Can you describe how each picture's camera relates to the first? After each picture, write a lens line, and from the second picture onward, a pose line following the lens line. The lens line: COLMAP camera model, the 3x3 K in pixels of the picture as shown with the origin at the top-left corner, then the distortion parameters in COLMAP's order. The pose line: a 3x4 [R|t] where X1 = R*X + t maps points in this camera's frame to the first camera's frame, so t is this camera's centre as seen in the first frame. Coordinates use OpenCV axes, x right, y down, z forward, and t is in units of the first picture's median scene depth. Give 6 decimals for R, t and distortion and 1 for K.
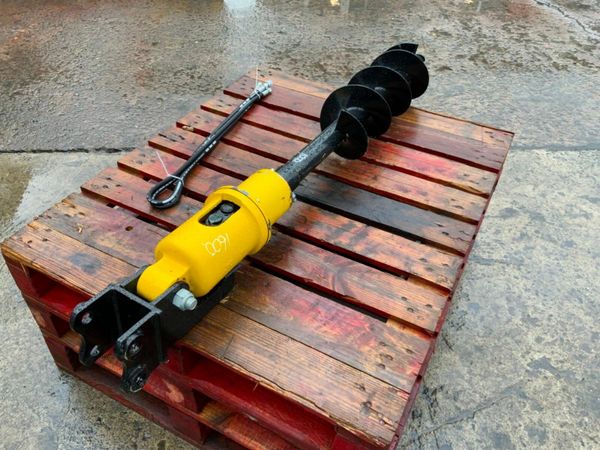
lens RADIAL K [[495.9, 0, 300.0], [0, 495.9, 225.0], [0, 0, 1]] dist [0.084222, -0.179728]
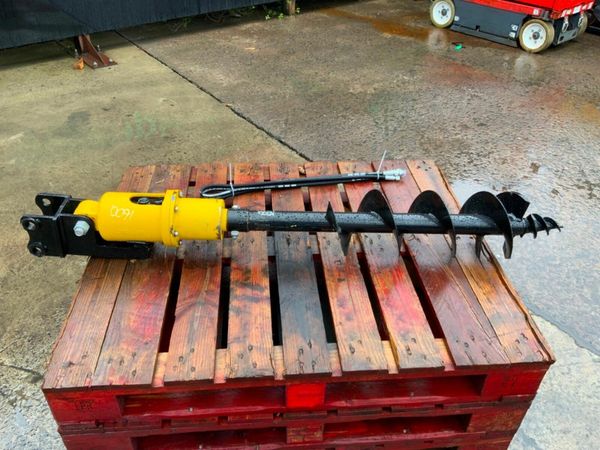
lens RADIAL K [[495.9, 0, 300.0], [0, 495.9, 225.0], [0, 0, 1]] dist [0.084222, -0.179728]
pose [[0.544048, 0.480530, -0.687824, 0.873218], [-0.561447, 0.817683, 0.127165, -0.314878], [0.623529, 0.316993, 0.714652, 0.264857]]
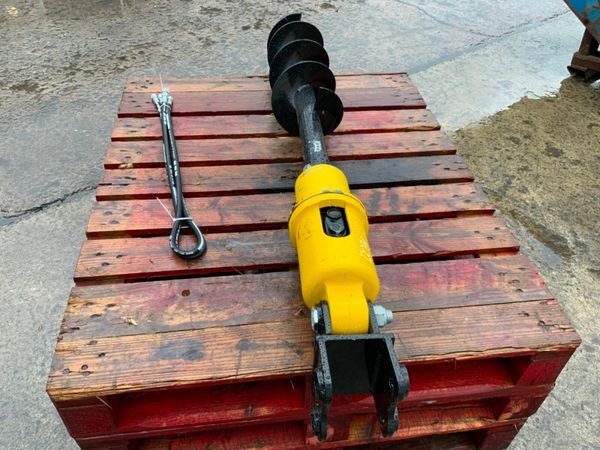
lens RADIAL K [[495.9, 0, 300.0], [0, 495.9, 225.0], [0, 0, 1]] dist [0.084222, -0.179728]
pose [[0.812522, -0.386823, 0.436092, -0.523626], [0.374451, 0.919693, 0.118116, -0.126988], [-0.446760, 0.067323, 0.892117, 0.187922]]
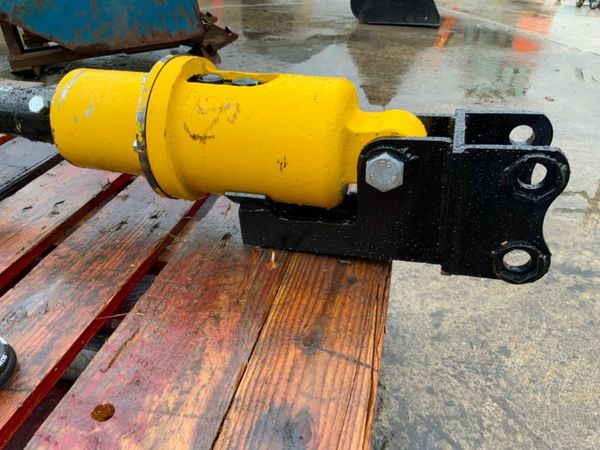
lens RADIAL K [[495.9, 0, 300.0], [0, 495.9, 225.0], [0, 0, 1]] dist [0.084222, -0.179728]
pose [[-0.262432, -0.537026, 0.801706, -0.584065], [0.615085, 0.547063, 0.567795, -0.165127], [-0.743505, 0.642125, 0.186750, 0.808246]]
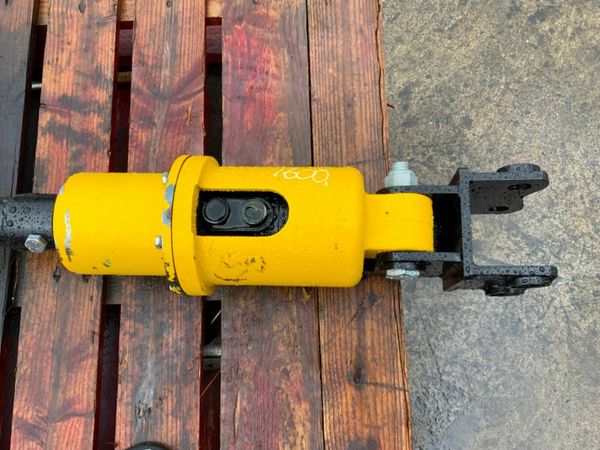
lens RADIAL K [[495.9, 0, 300.0], [0, 495.9, 225.0], [0, 0, 1]] dist [0.084222, -0.179728]
pose [[-0.495367, -0.851809, 0.170389, -0.247839], [0.580132, -0.178399, 0.794746, -0.334058], [-0.646574, 0.492539, 0.582535, 0.573502]]
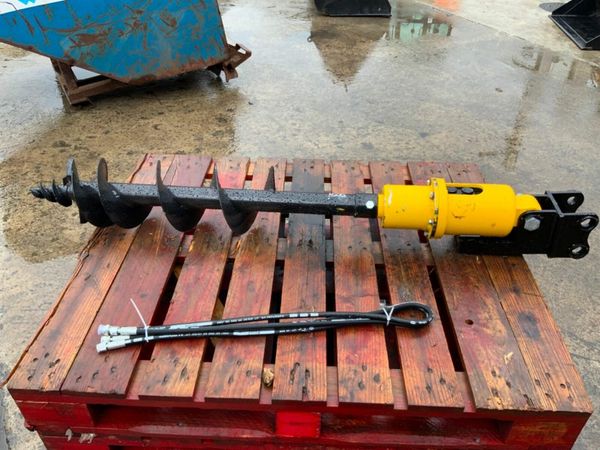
lens RADIAL K [[495.9, 0, 300.0], [0, 495.9, 225.0], [0, 0, 1]] dist [0.084222, -0.179728]
pose [[-0.436386, -0.567040, 0.698594, -0.788792], [0.574376, 0.422077, 0.701386, -0.952958], [-0.692574, 0.707331, 0.141506, 0.998326]]
